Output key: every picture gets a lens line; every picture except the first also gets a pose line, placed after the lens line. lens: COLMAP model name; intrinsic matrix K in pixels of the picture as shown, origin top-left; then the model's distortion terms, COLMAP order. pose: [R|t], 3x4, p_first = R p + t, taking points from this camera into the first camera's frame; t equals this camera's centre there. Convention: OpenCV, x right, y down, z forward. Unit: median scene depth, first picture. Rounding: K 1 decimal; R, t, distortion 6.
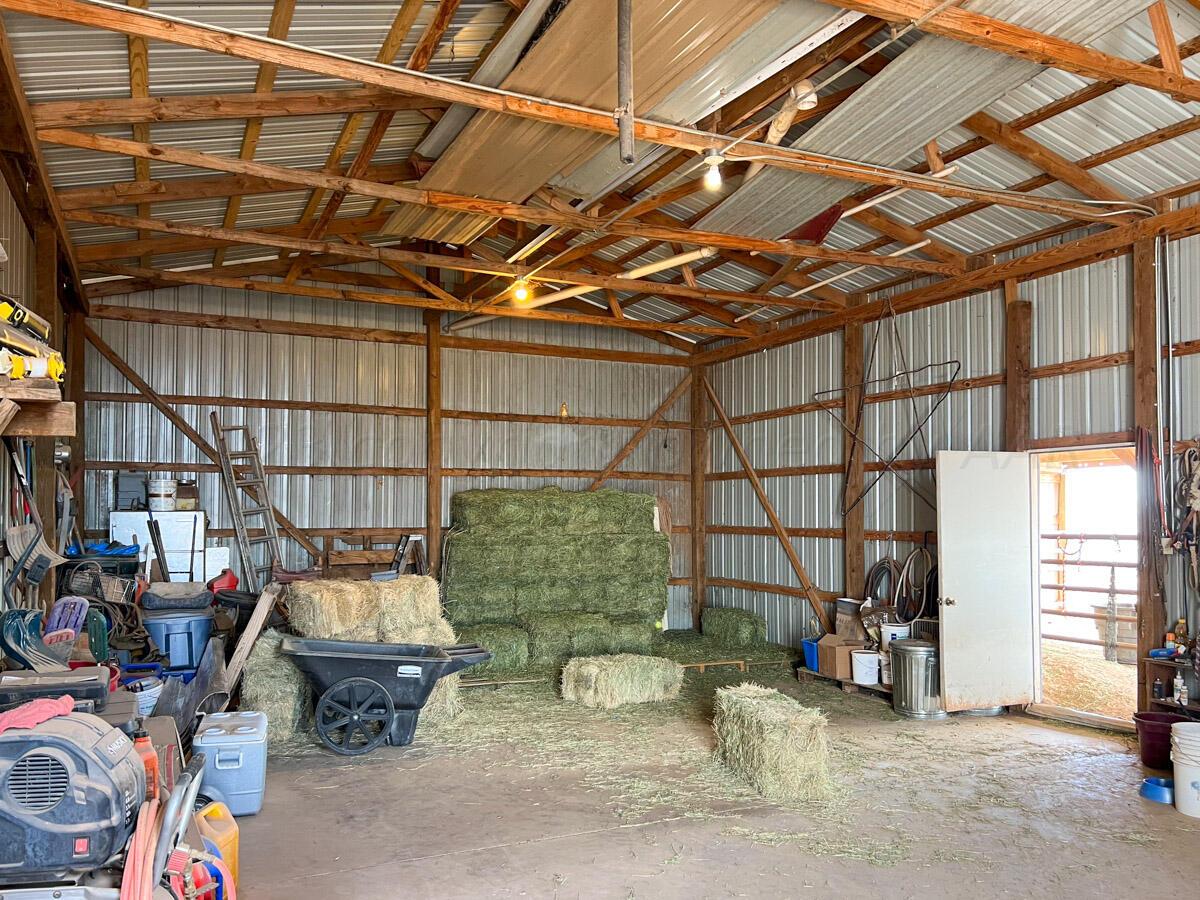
lens RADIAL K [[926.2, 0, 600.0], [0, 926.2, 450.0], [0, 0, 1]] dist [0.173557, -0.363808]
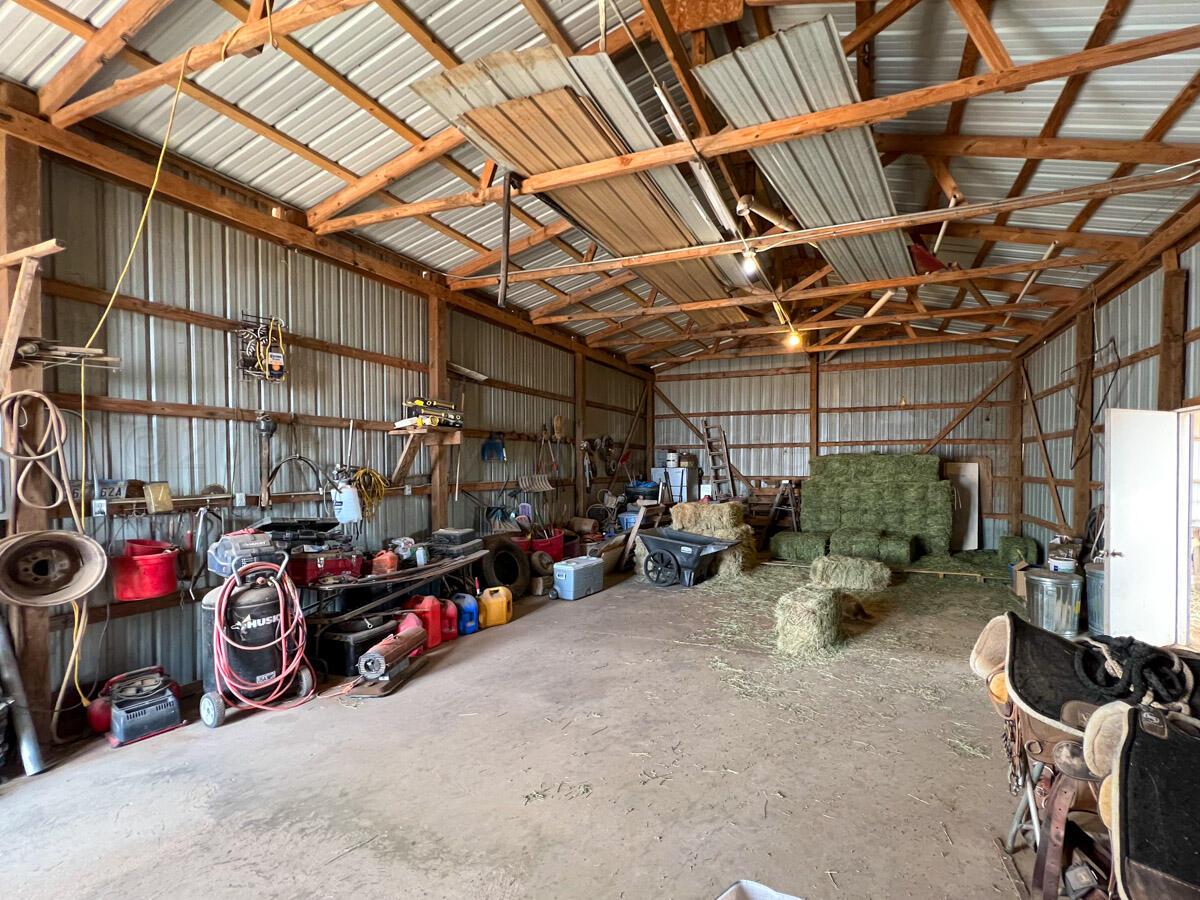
lens RADIAL K [[486.5, 0, 604.1], [0, 486.5, 445.1], [0, 0, 1]] dist [-0.000187, 0.000324]
pose [[0.715756, -0.036800, -0.697380, 0.179060], [0.053007, 0.998593, 0.001709, 0.002504], [0.696335, -0.038190, 0.716700, 0.072015]]
